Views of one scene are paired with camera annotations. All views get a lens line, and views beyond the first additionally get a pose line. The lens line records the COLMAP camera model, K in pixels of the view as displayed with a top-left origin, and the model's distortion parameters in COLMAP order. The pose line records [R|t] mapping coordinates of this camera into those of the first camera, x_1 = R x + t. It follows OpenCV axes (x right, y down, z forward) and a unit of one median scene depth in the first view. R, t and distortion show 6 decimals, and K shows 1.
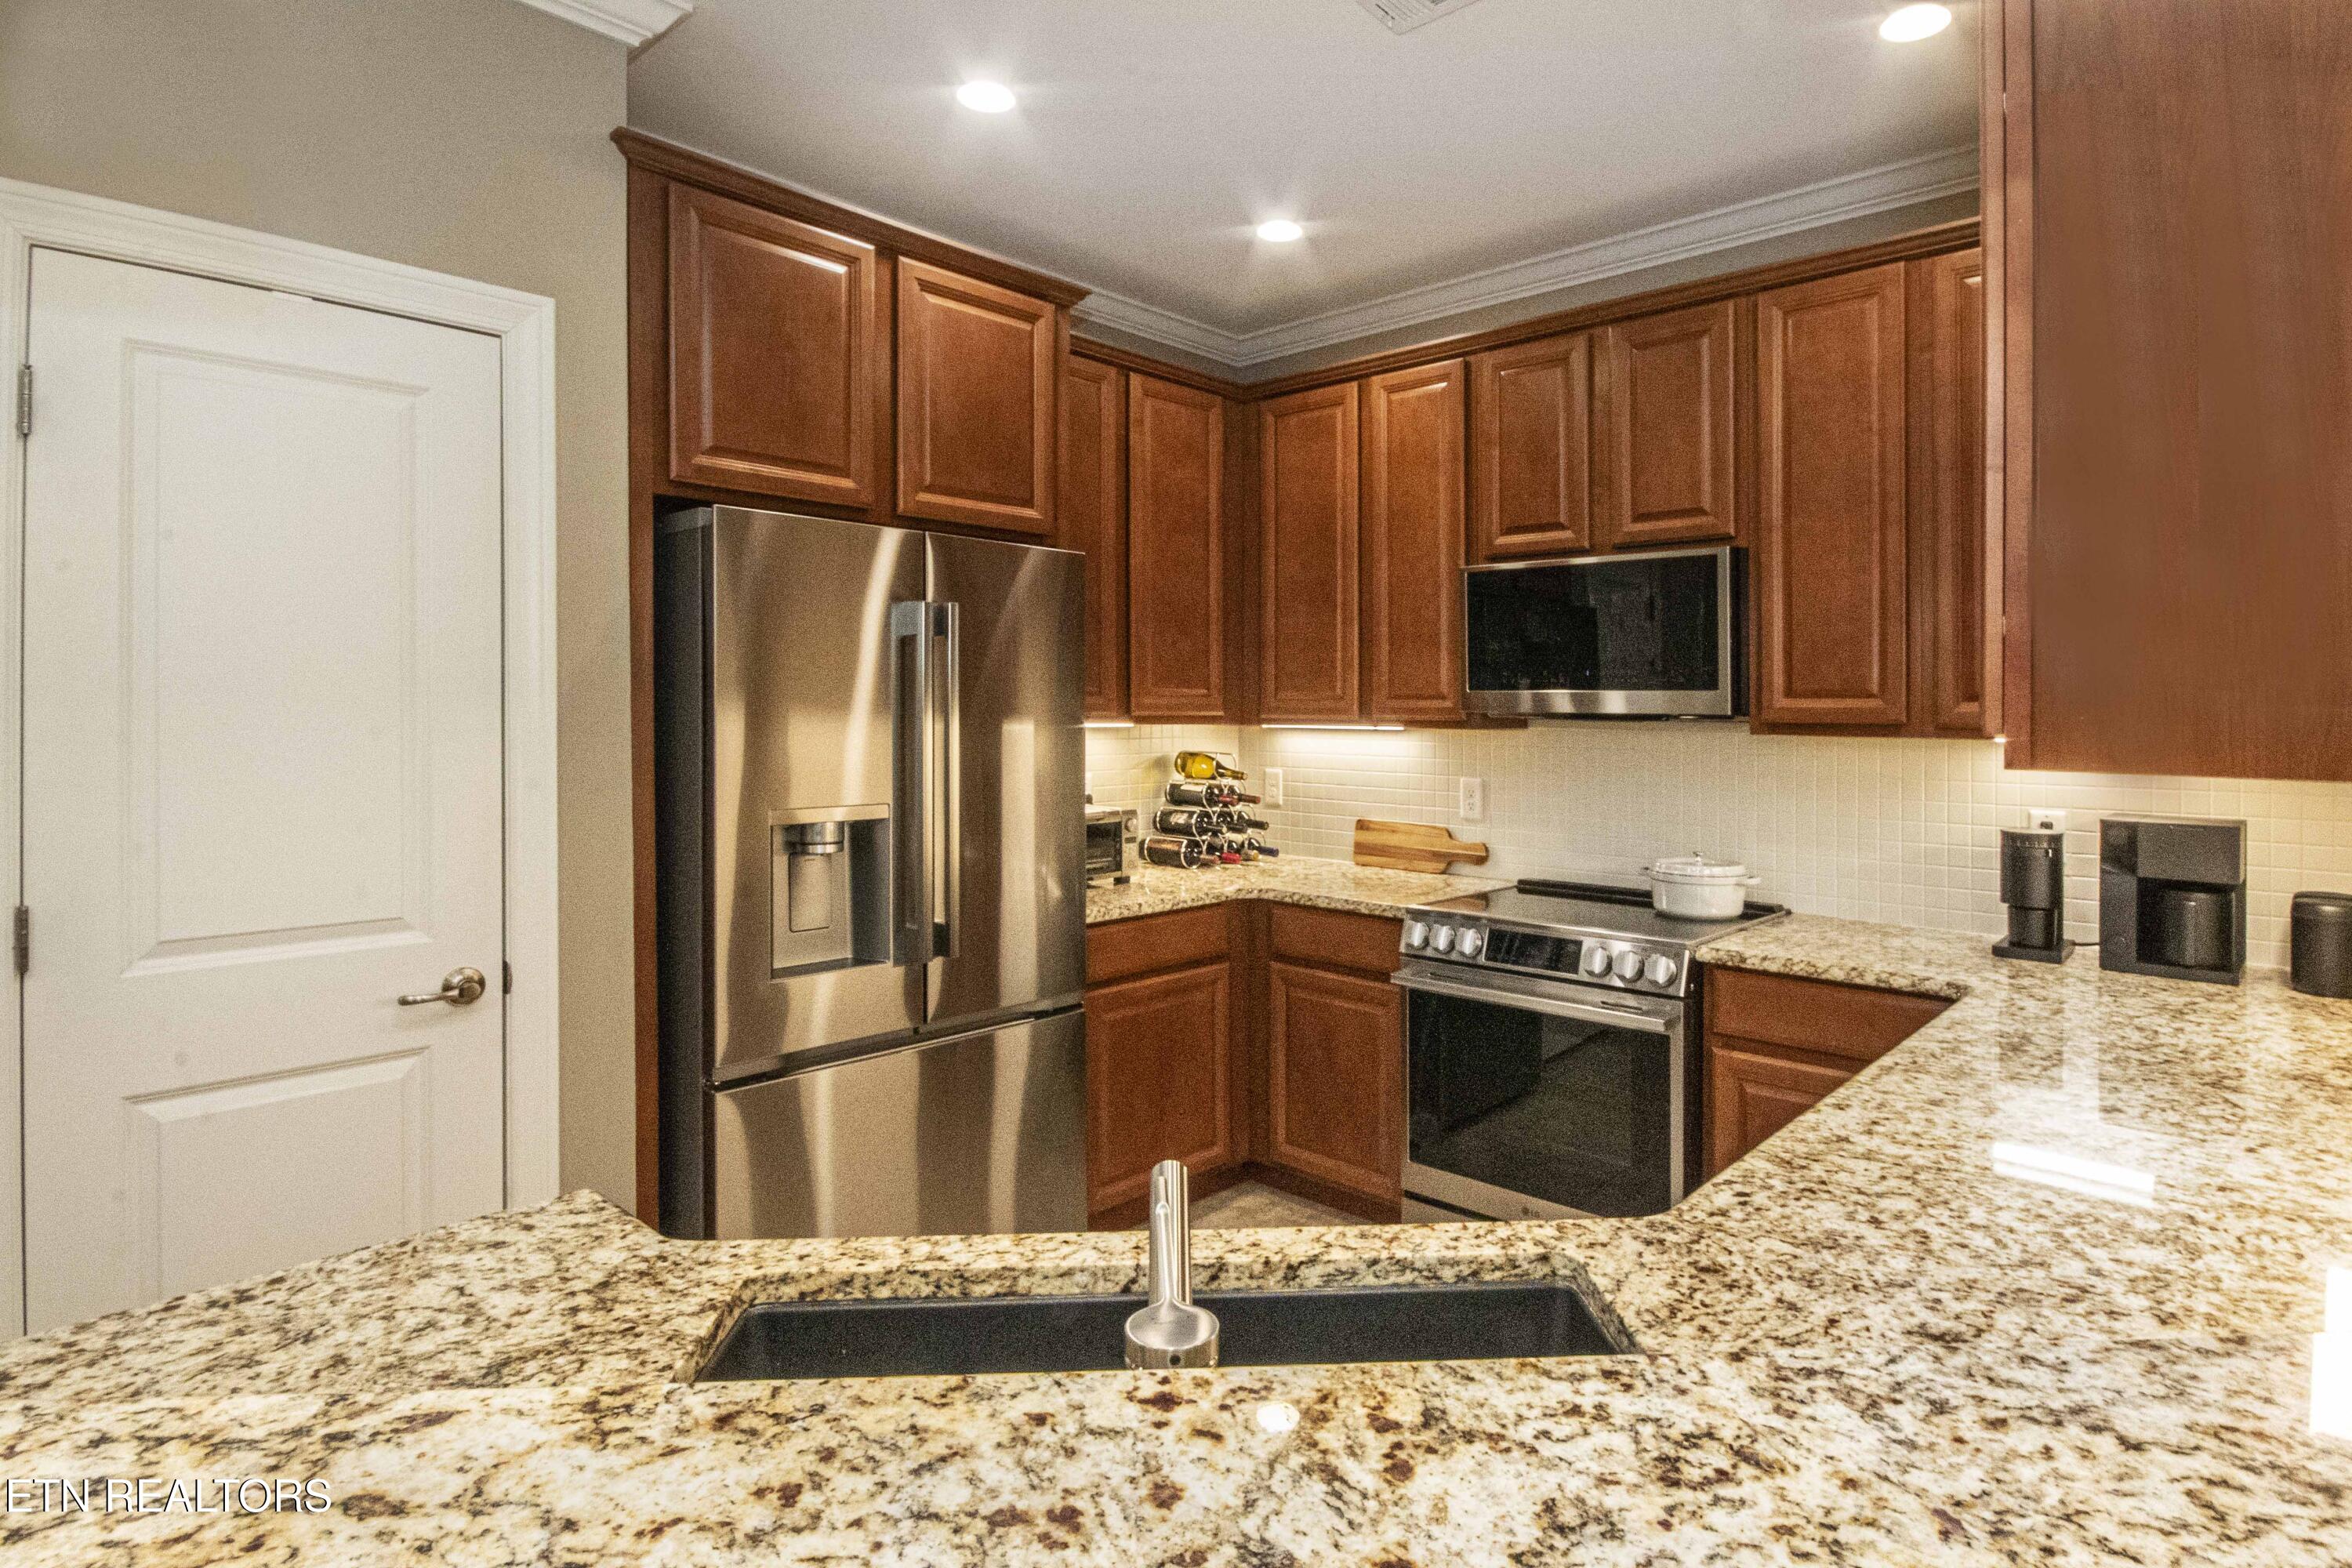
lens RADIAL K [[1307.9, 0, 1293.5], [0, 1307.9, 726.3], [0, 0, 1]] dist [0.000317, -0.000241]
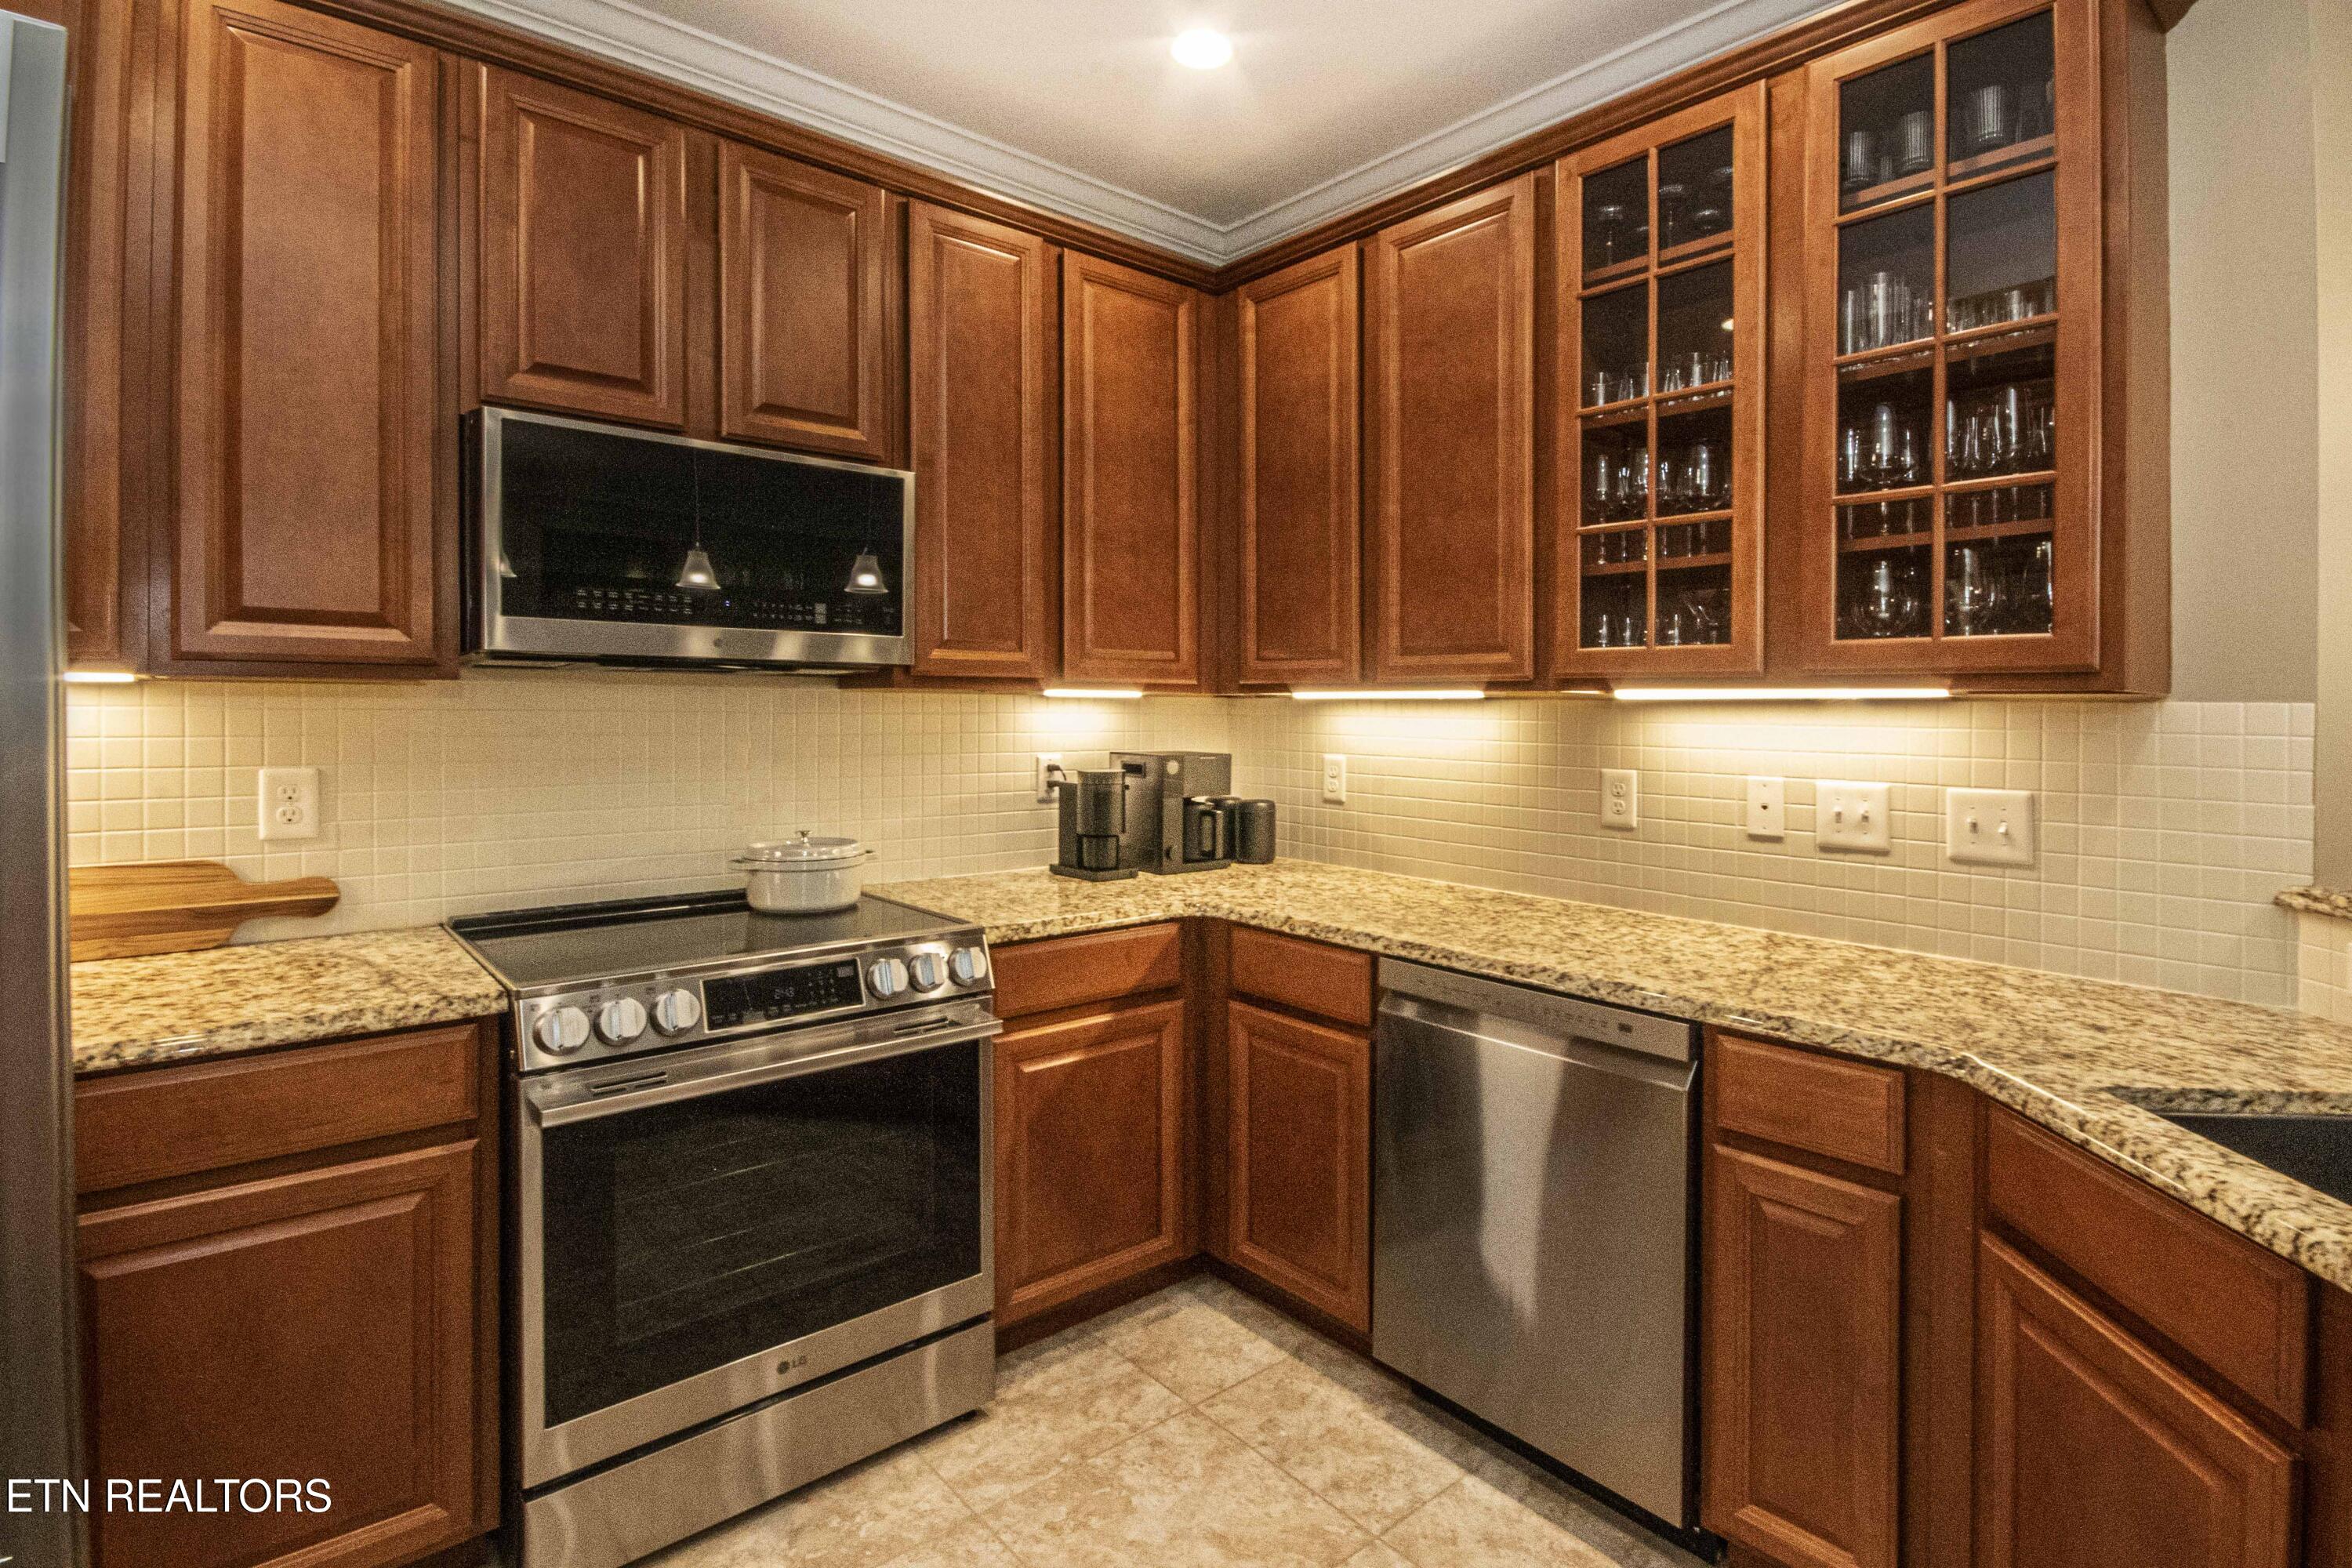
lens RADIAL K [[1158.7, 0, 1172.4], [0, 1158.7, 716.9], [0, 0, 1]] dist [0.001123, 0.000148]
pose [[0.136704, -0.016428, 0.990476, -0.336697], [0.003365, 0.999864, 0.016119, 0.011401], [-0.990606, 0.001129, 0.136741, 0.588210]]
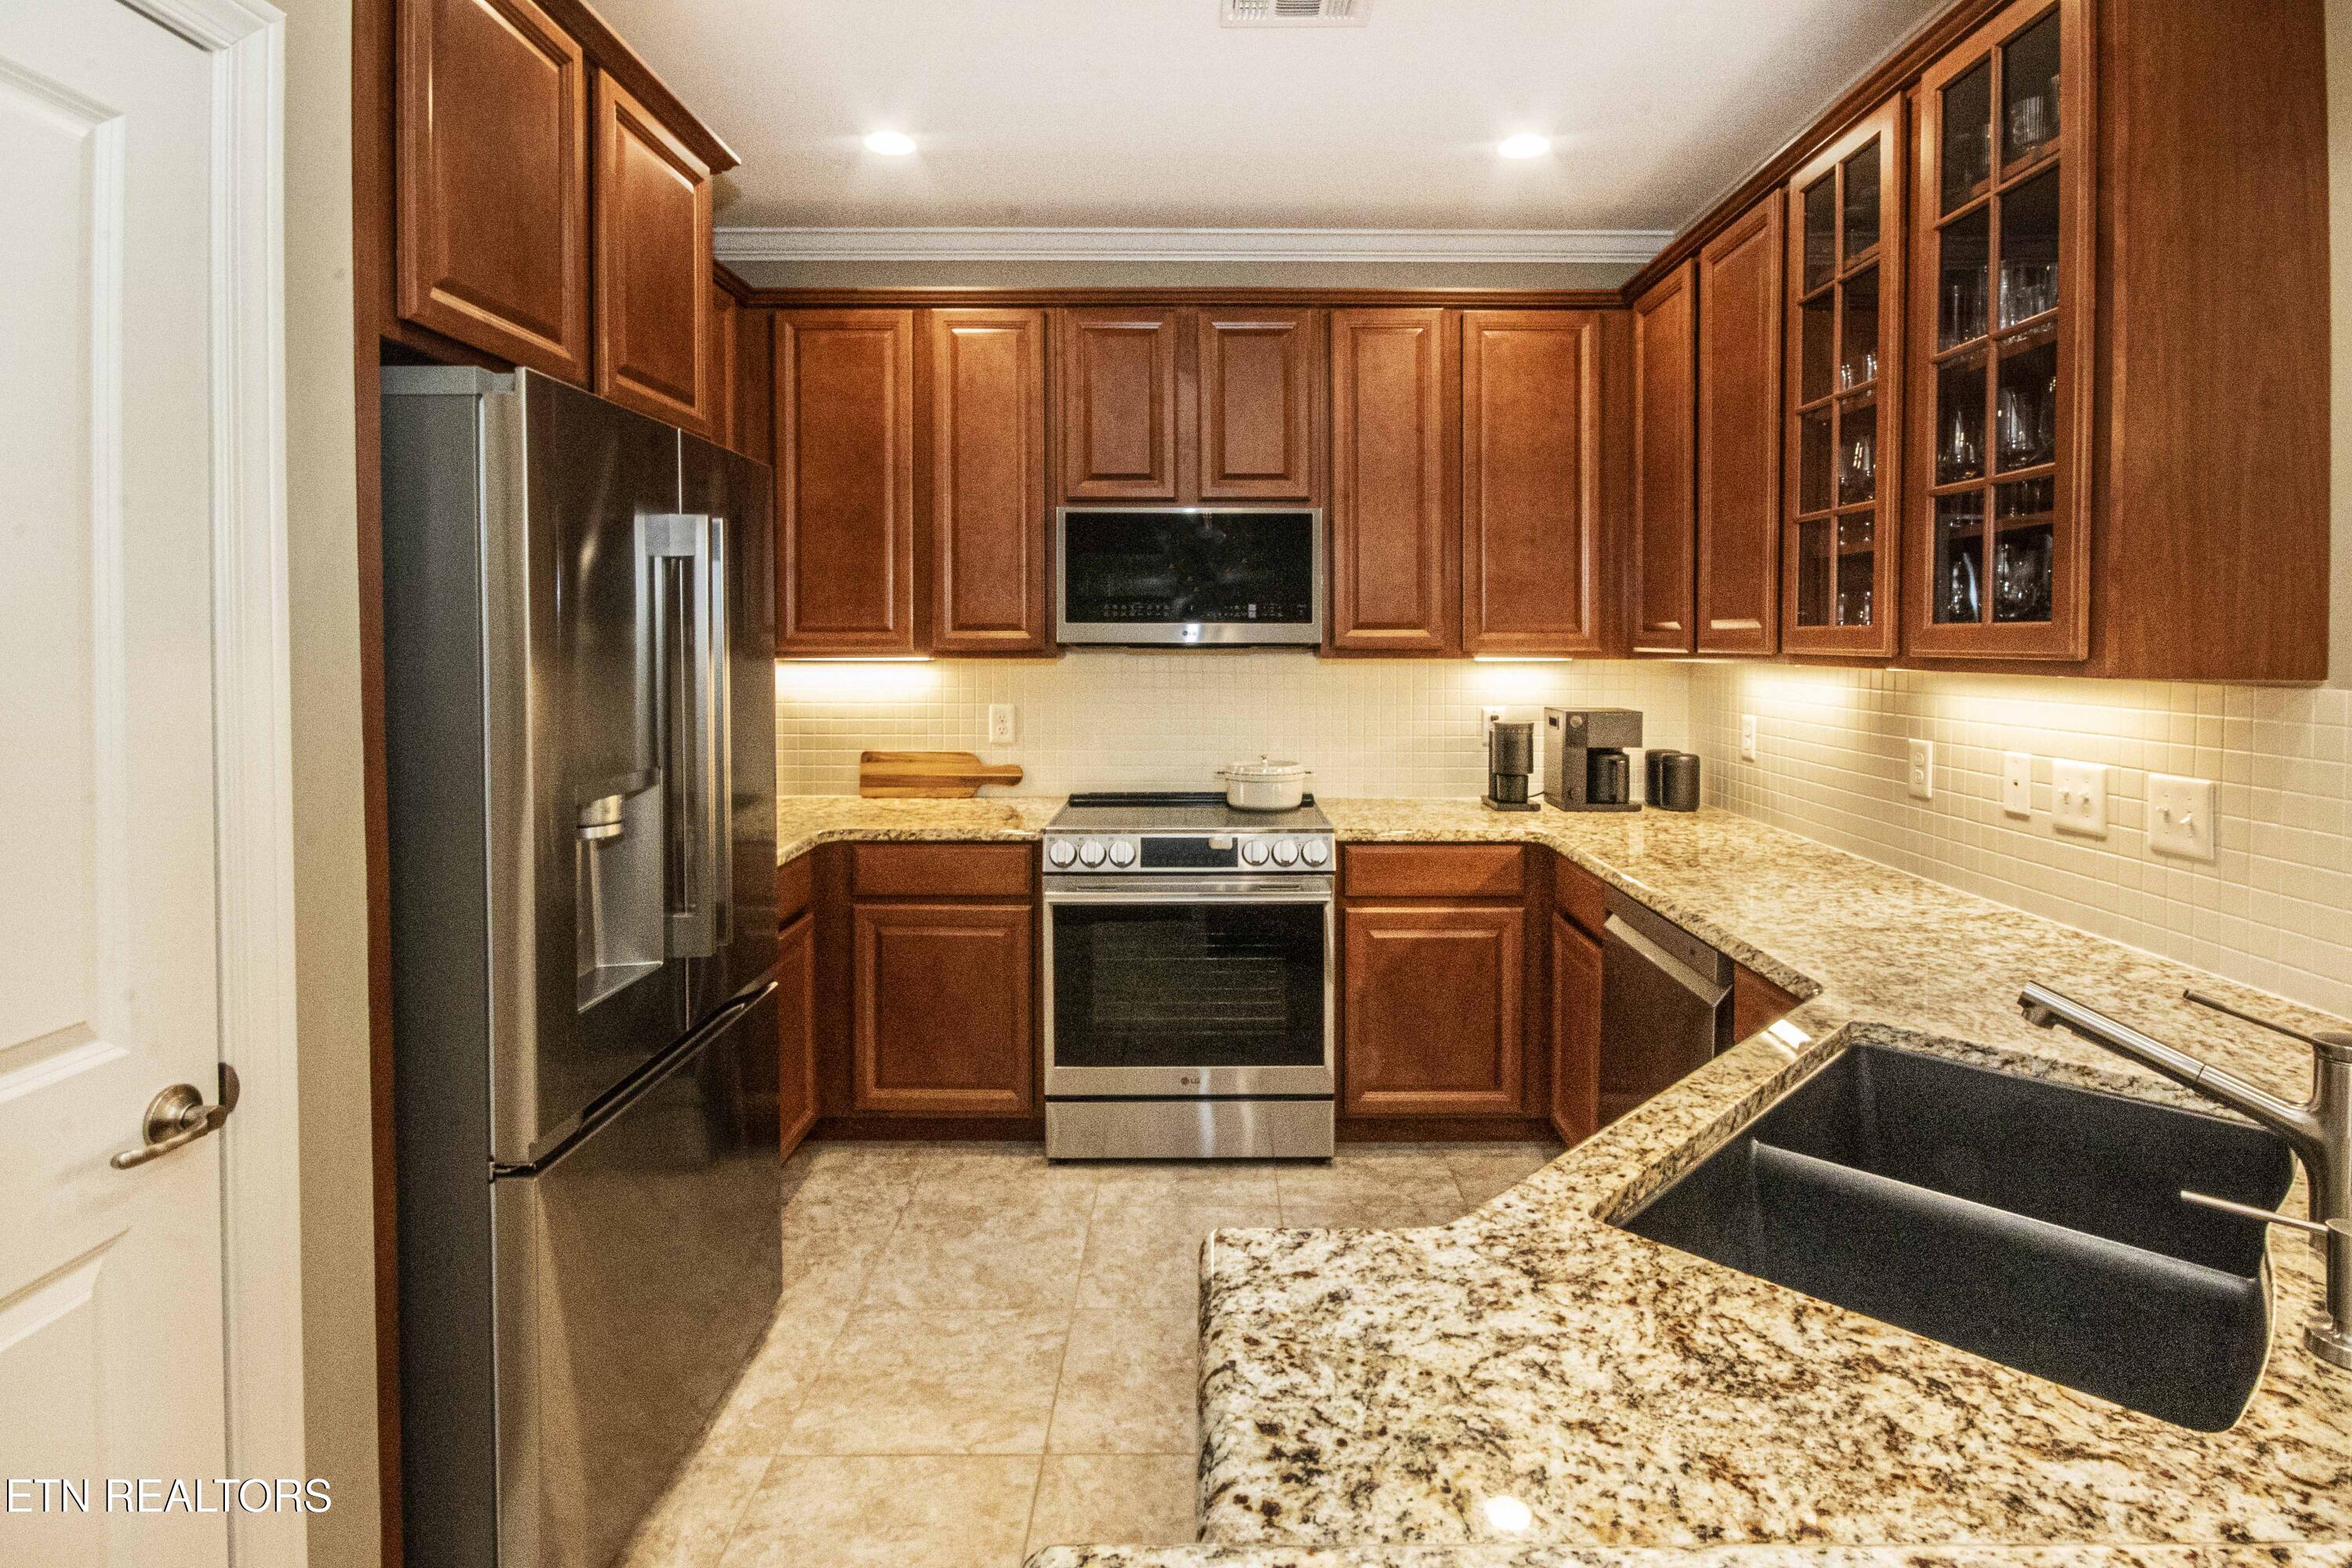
lens RADIAL K [[1198.0, 0, 1243.7], [0, 1198.0, 671.4], [0, 0, 1]] dist [-0.002506, -0.000369]
pose [[0.735993, -0.025533, 0.676507, -0.403214], [0.012165, 0.999626, 0.024494, -0.009023], [-0.676880, -0.009798, 0.736028, 0.165155]]
